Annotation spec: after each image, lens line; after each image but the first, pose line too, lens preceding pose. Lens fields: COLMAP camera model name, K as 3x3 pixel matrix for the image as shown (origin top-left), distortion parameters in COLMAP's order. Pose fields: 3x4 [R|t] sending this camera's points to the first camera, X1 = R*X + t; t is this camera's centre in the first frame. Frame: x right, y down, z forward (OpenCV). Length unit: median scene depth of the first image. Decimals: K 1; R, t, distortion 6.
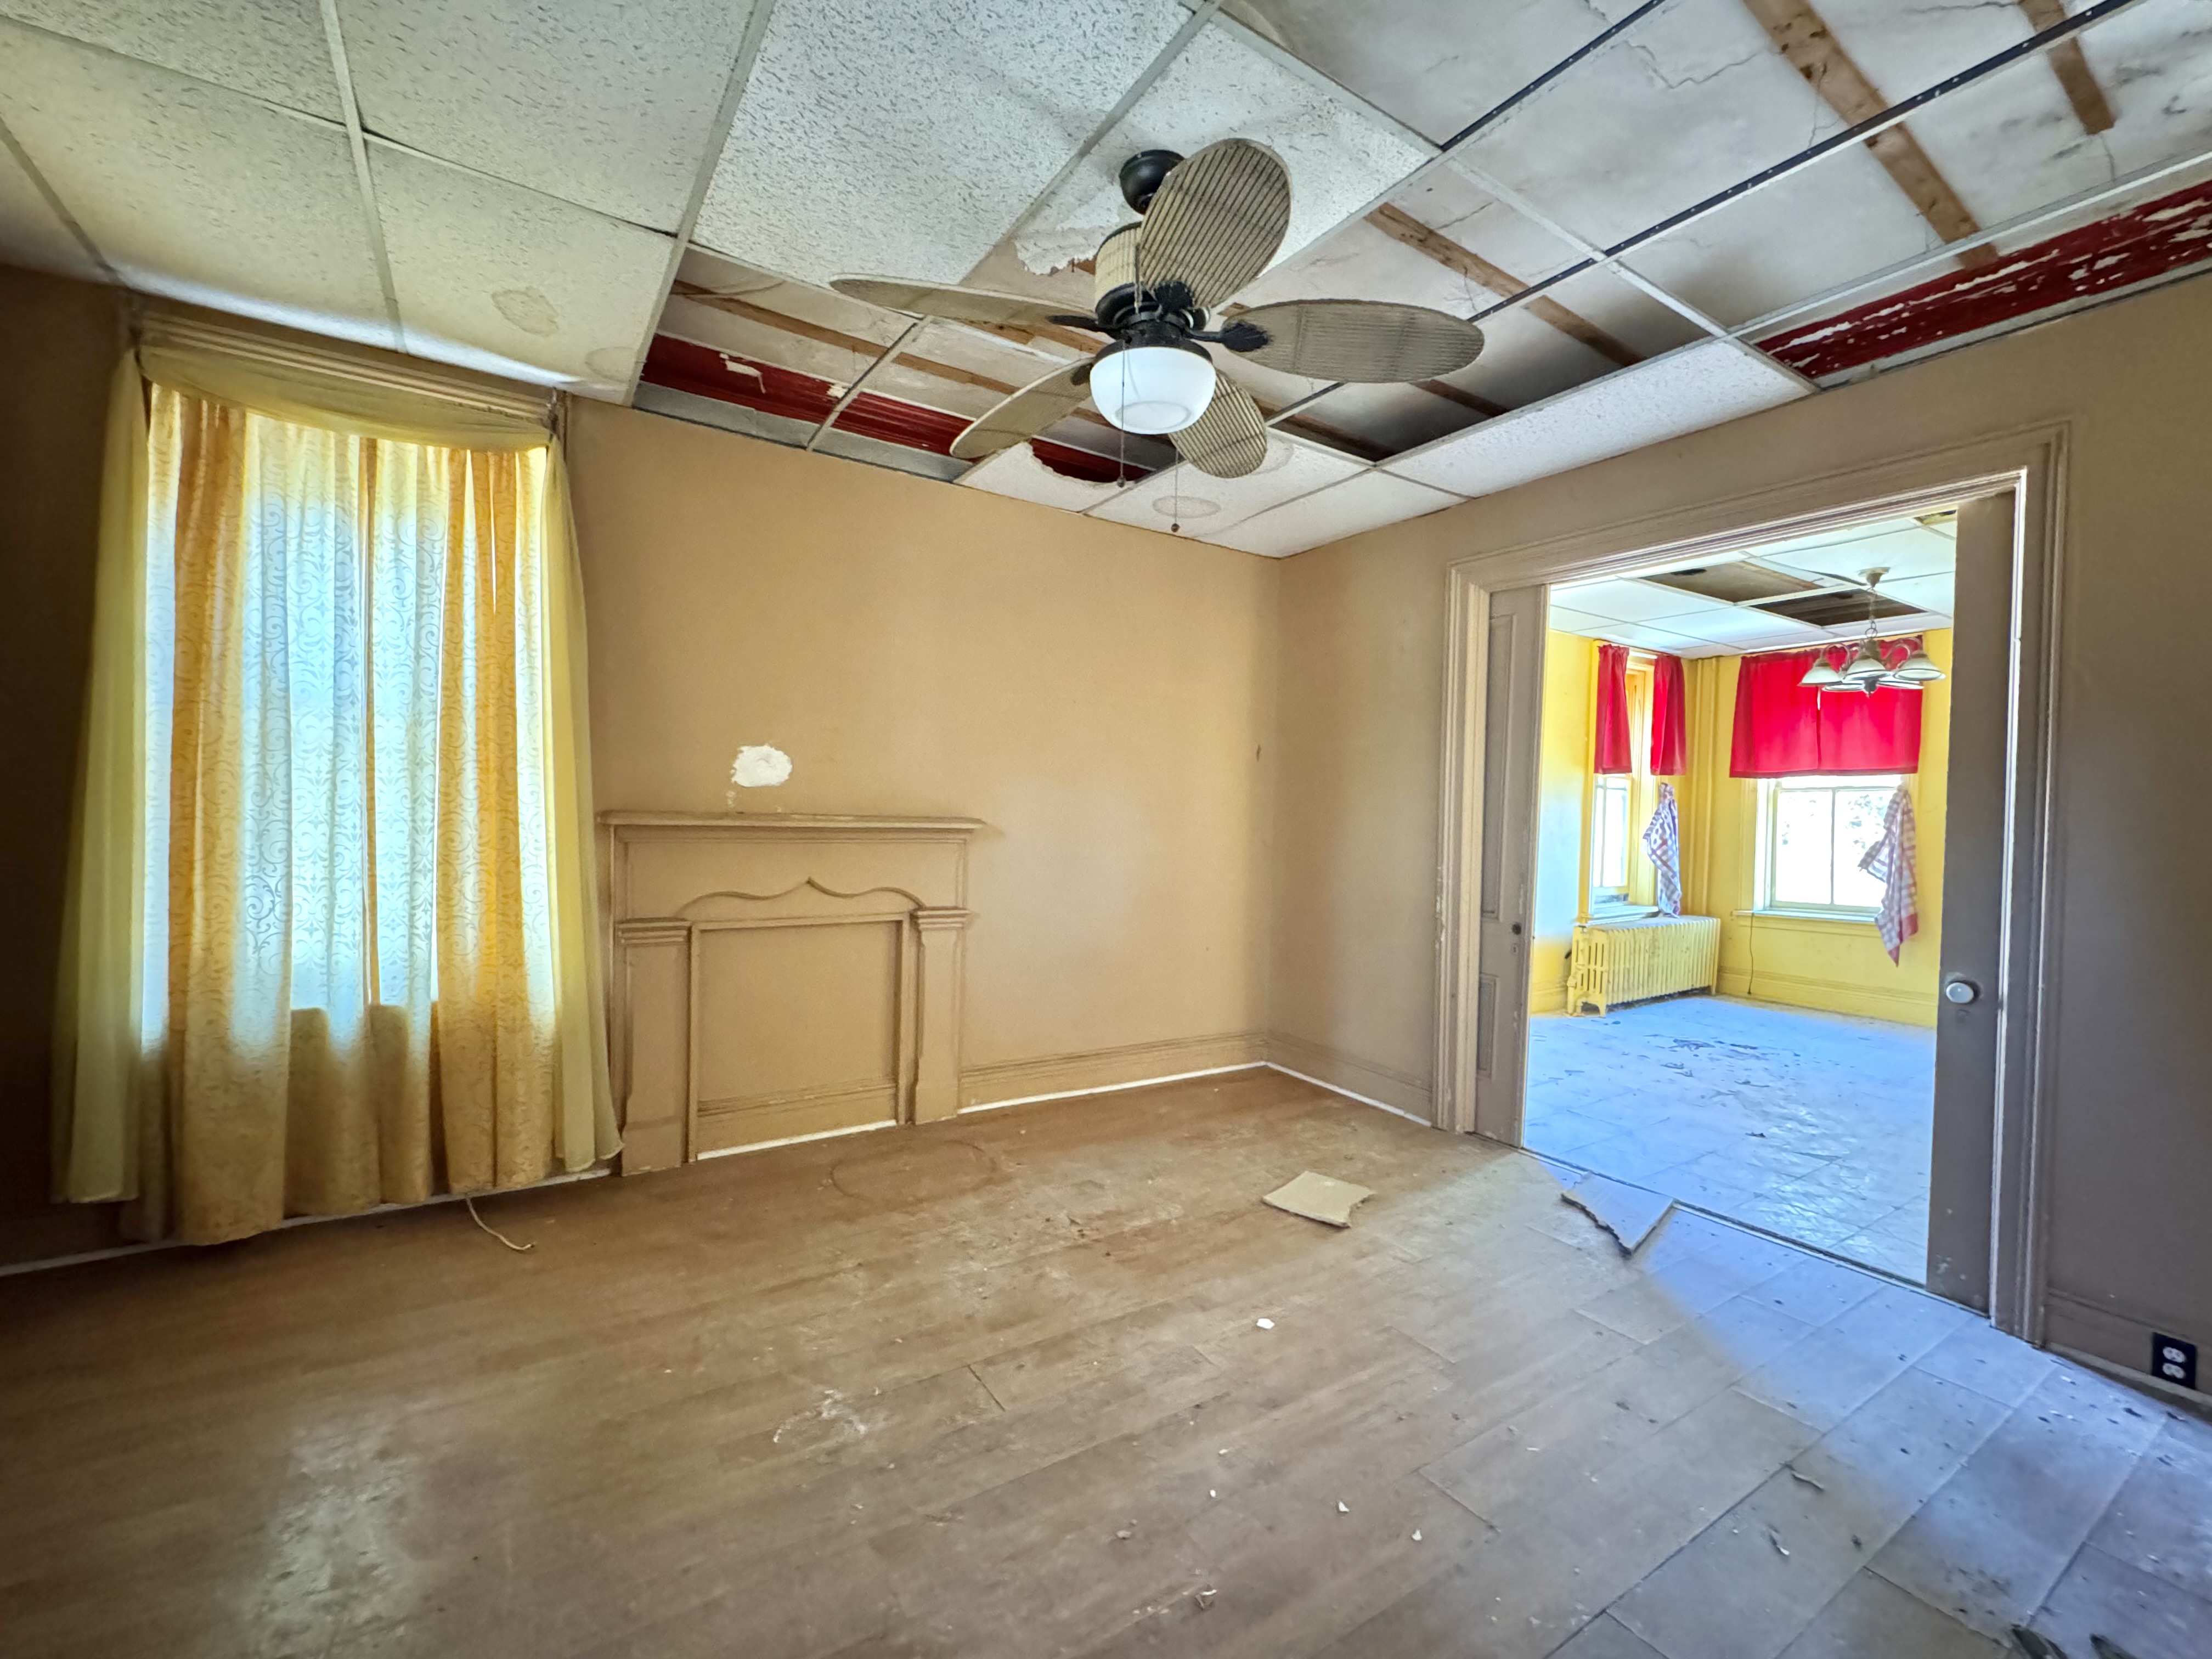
lens RADIAL K [[943.3, 0, 1100.0], [0, 943.3, 830.6], [0, 0, 1]] dist [-0.005119, 0.001390]
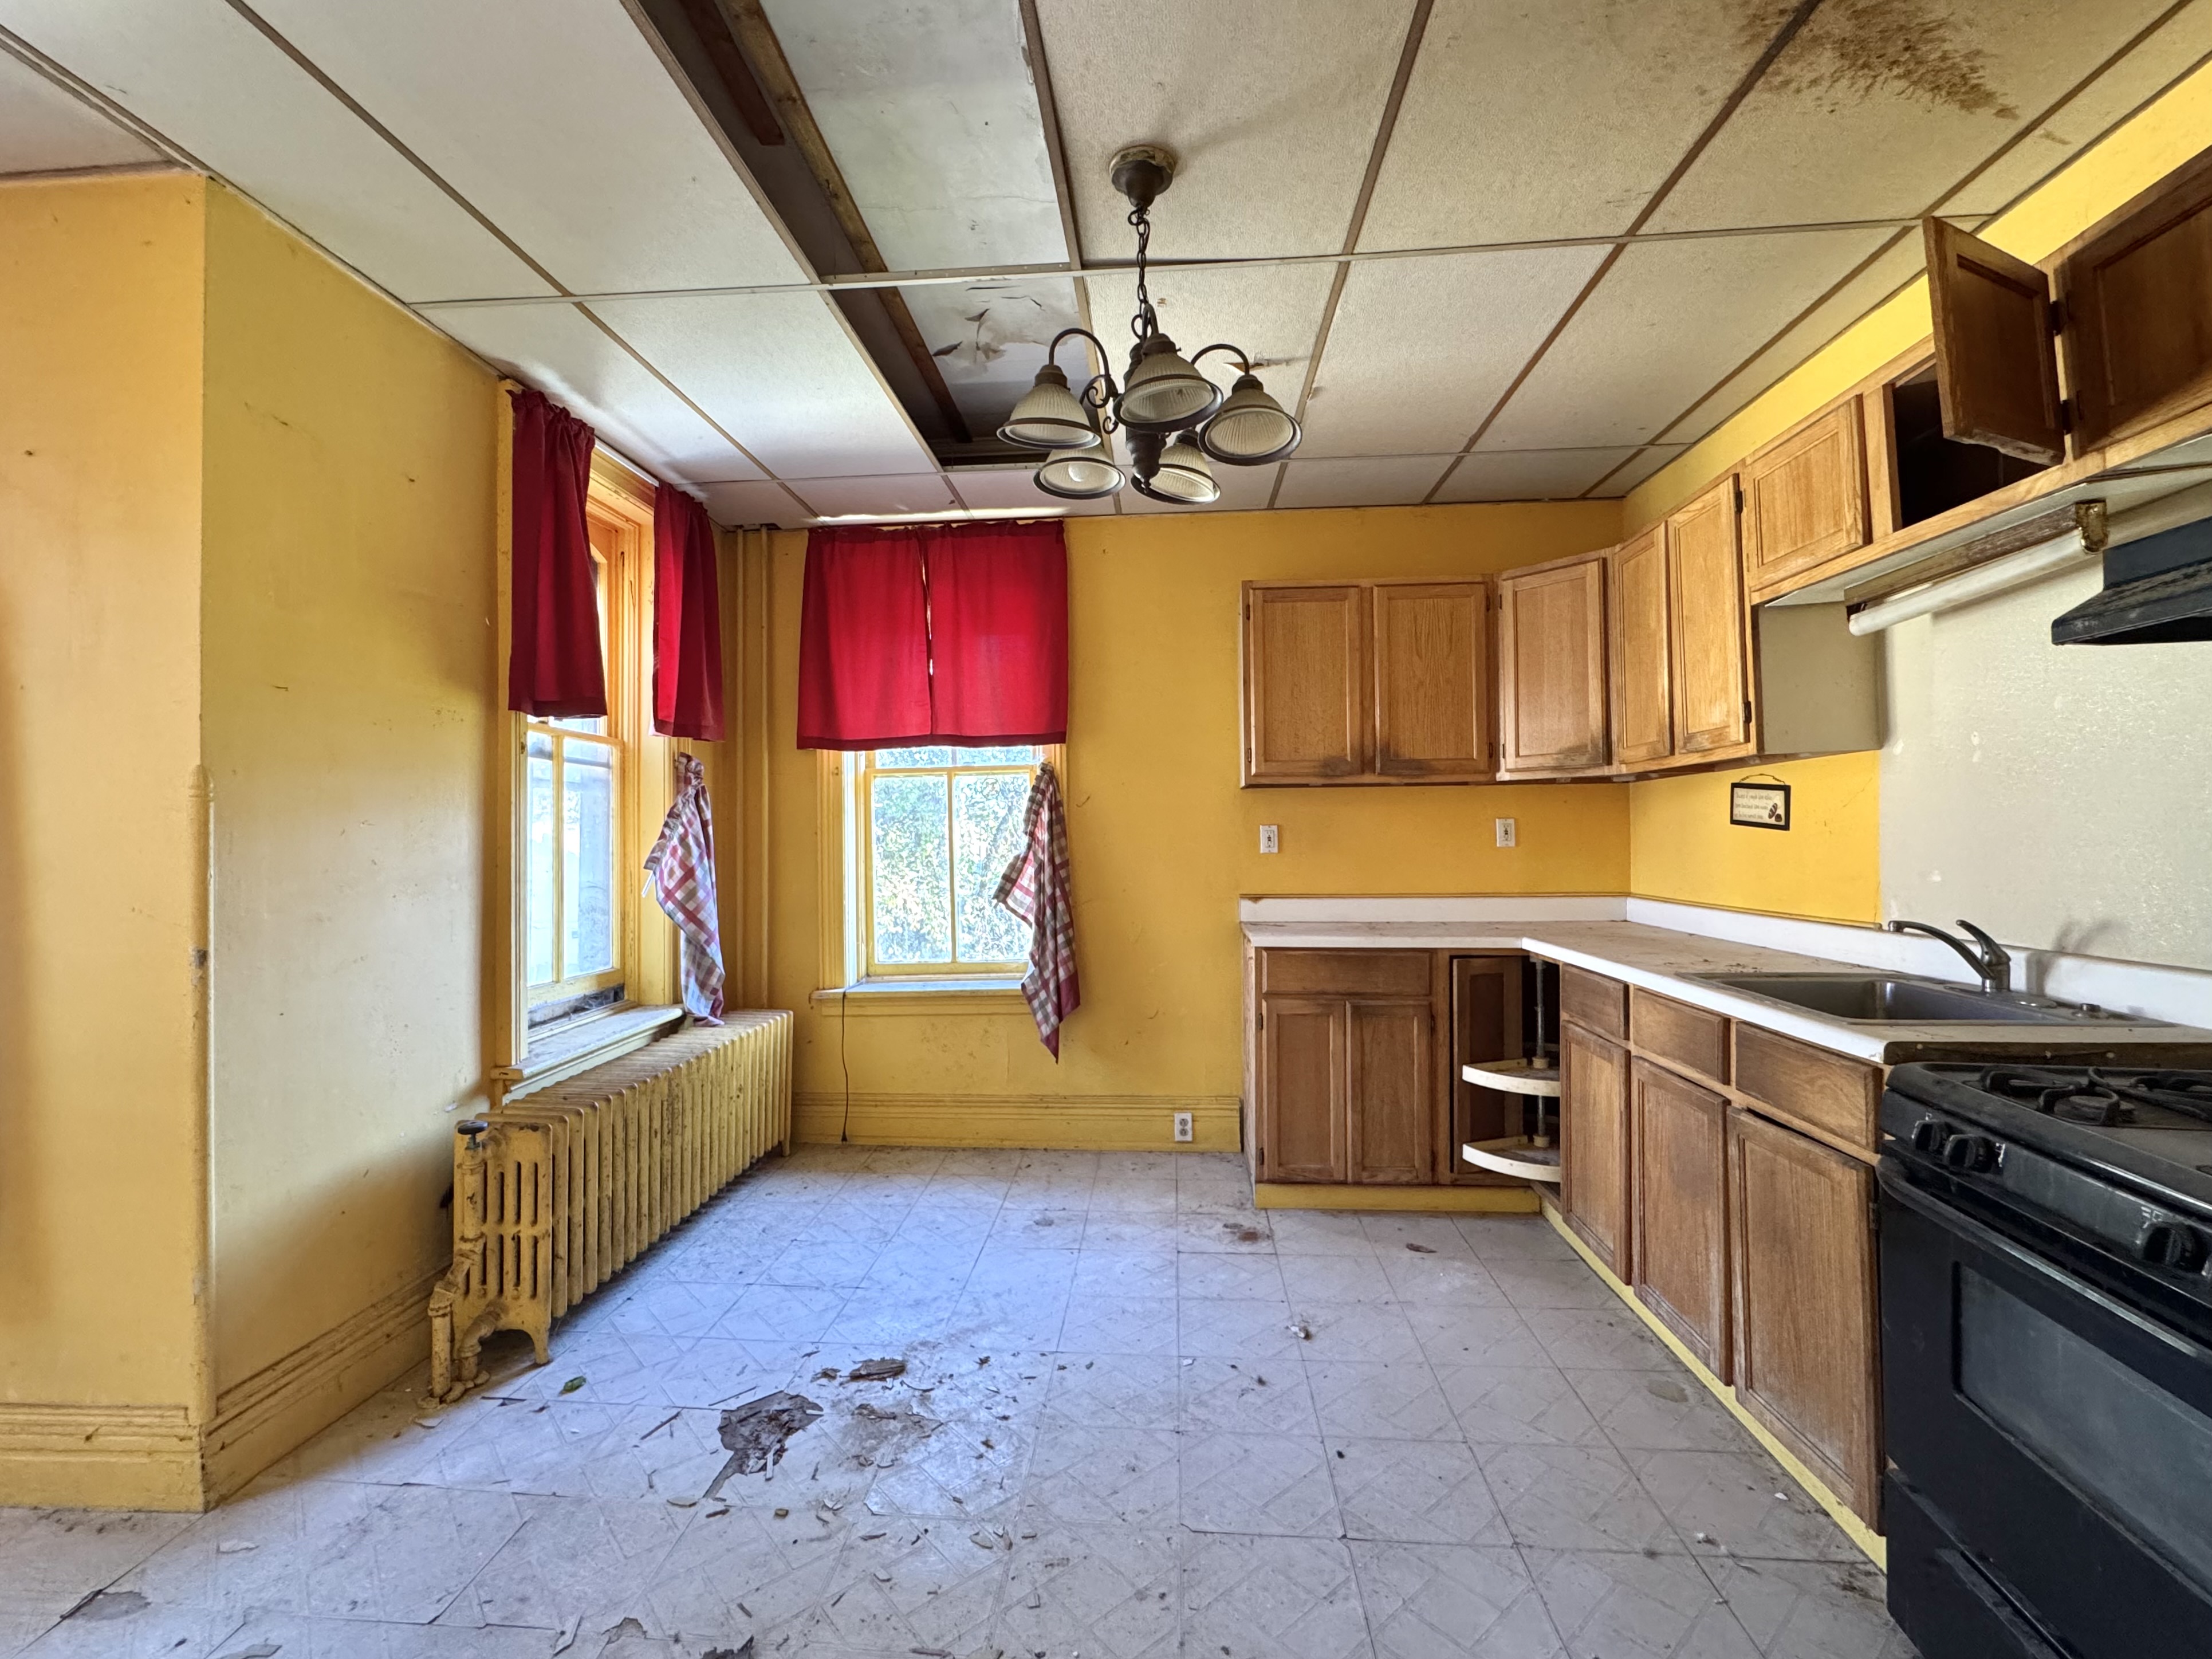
lens RADIAL K [[943.4, 0, 1092.9], [0, 943.4, 824.6], [0, 0, 1]] dist [-0.005119, 0.001390]
pose [[0.599738, -0.015514, 0.800046, 0.567067], [0.037250, 0.999269, -0.008546, -0.001960], [-0.799329, 0.034927, 0.599878, 0.912445]]
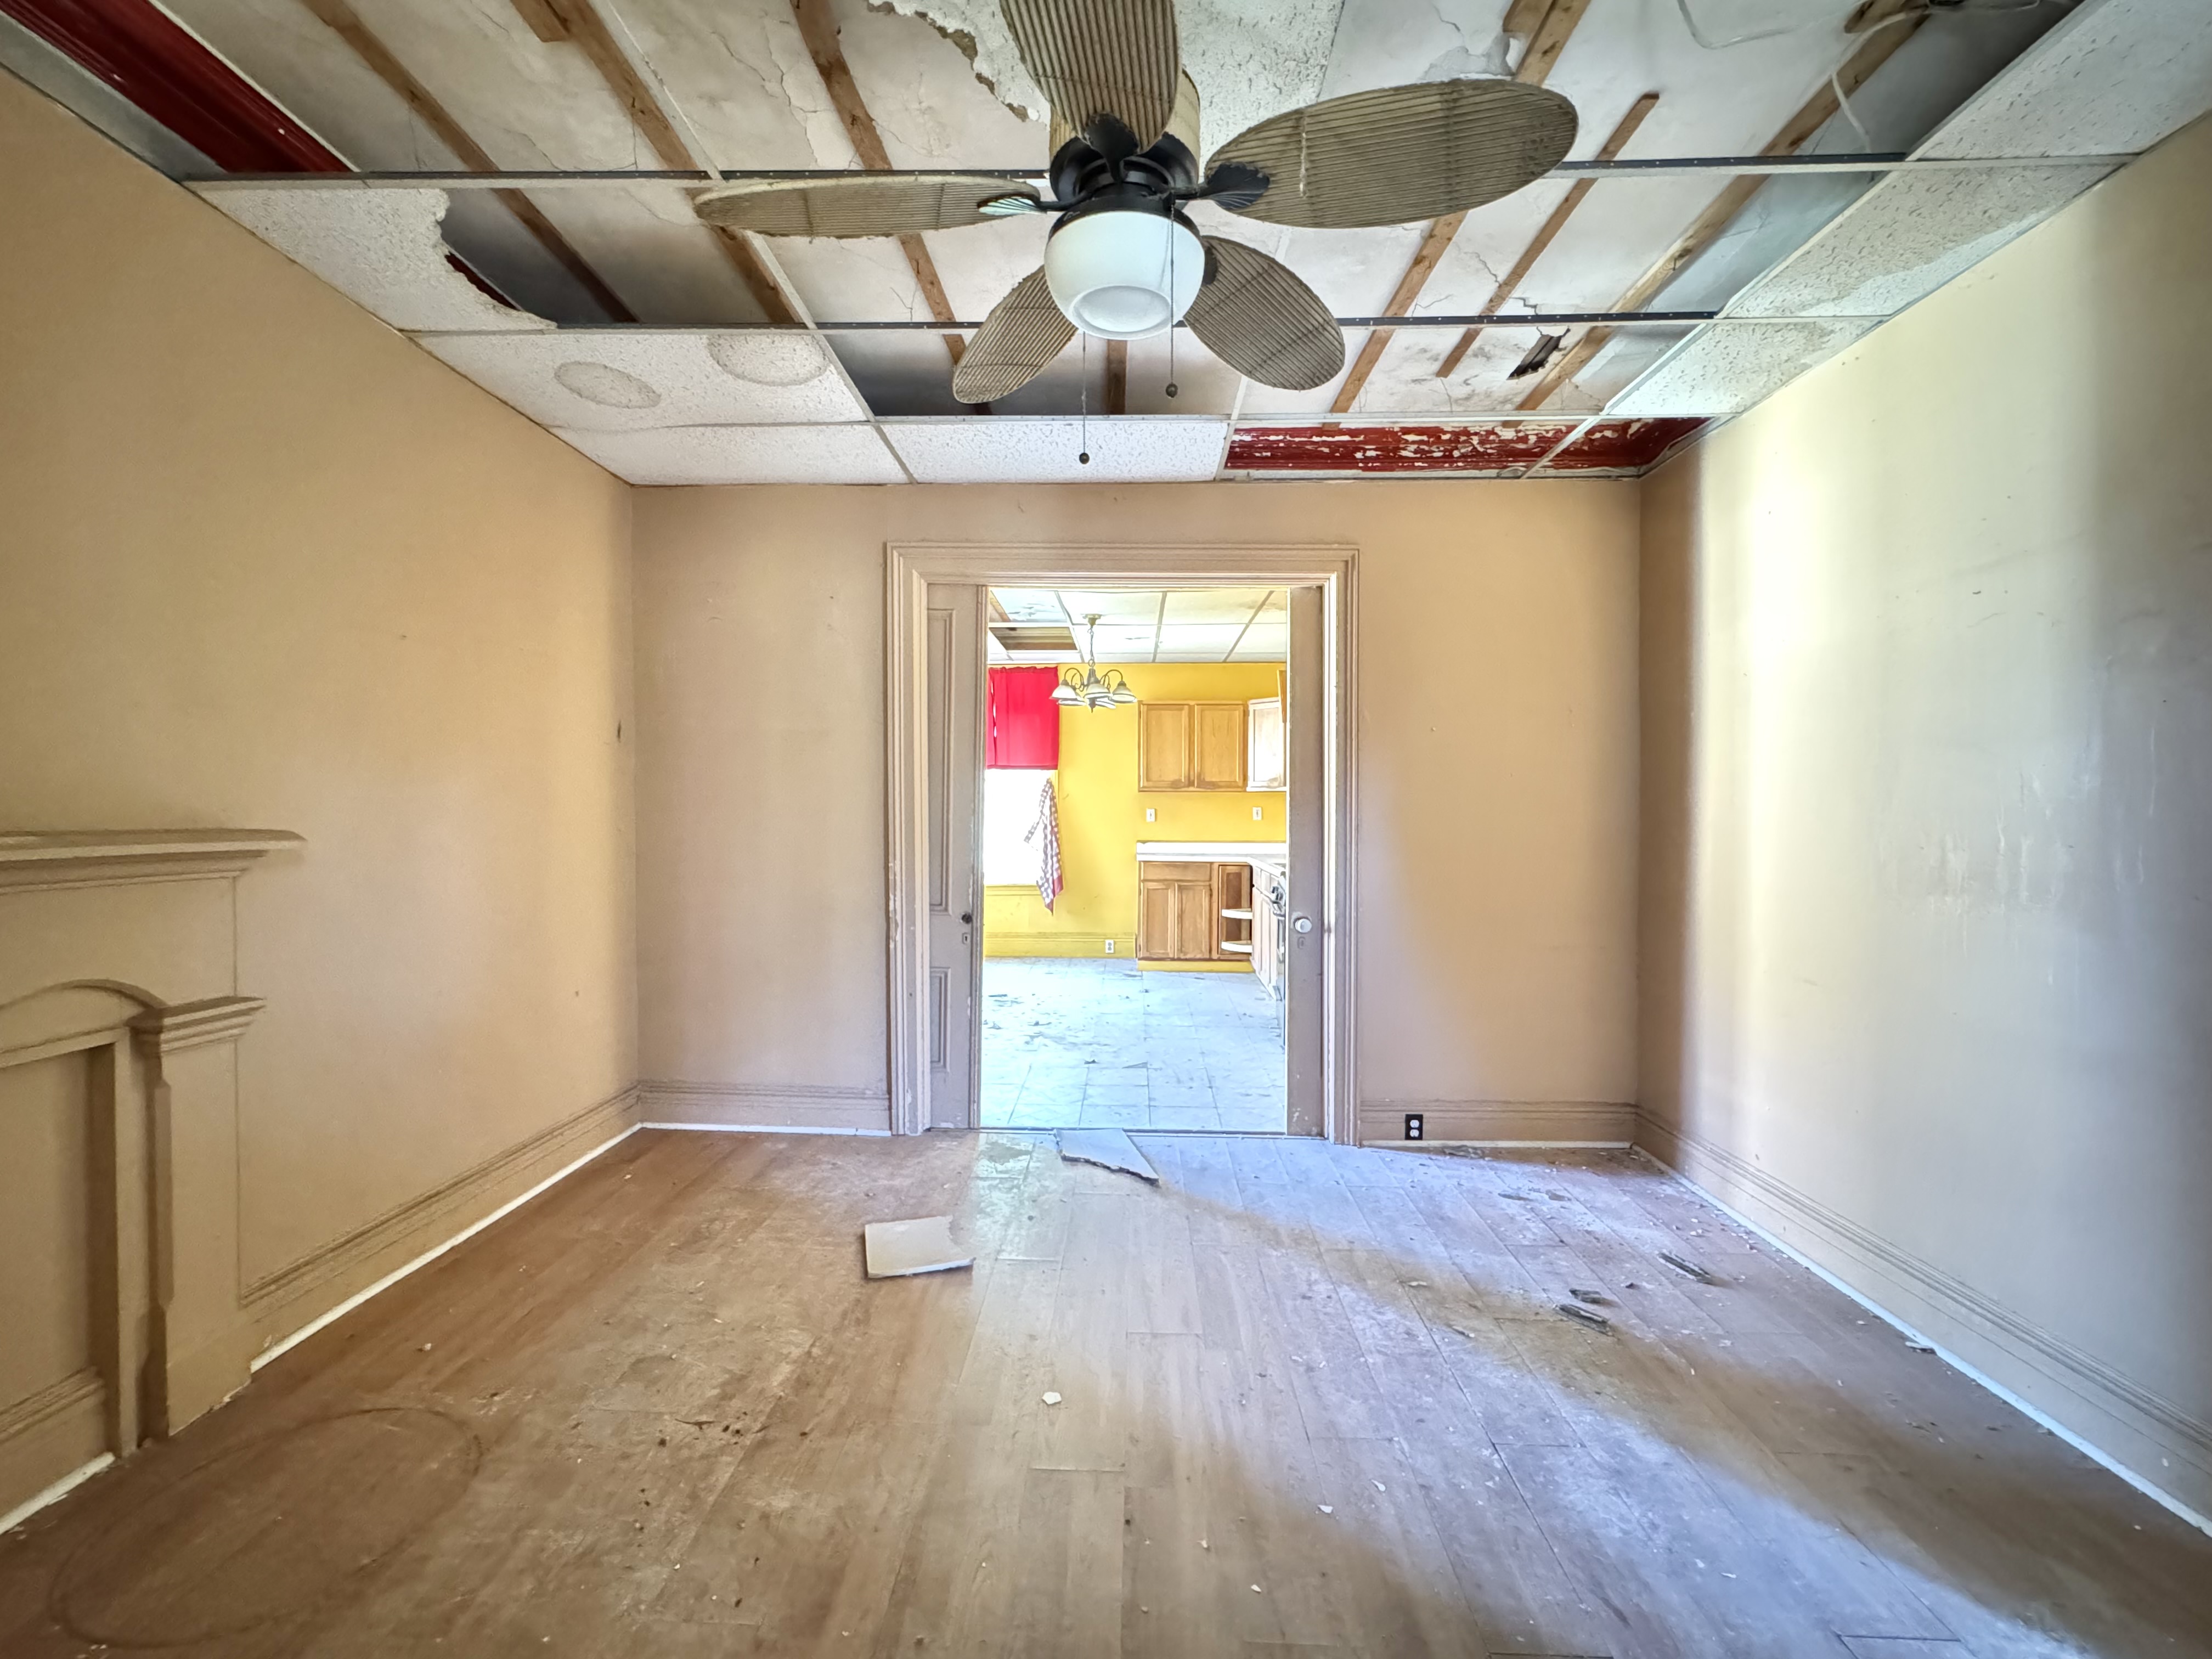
lens RADIAL K [[943.3, 0, 1099.0], [0, 943.3, 830.5], [0, 0, 1]] dist [-0.005119, 0.001390]
pose [[0.561469, -0.036786, 0.826680, -0.311626], [0.024674, 0.999311, 0.027710, -0.015360], [-0.827130, 0.004839, 0.561990, 0.293323]]
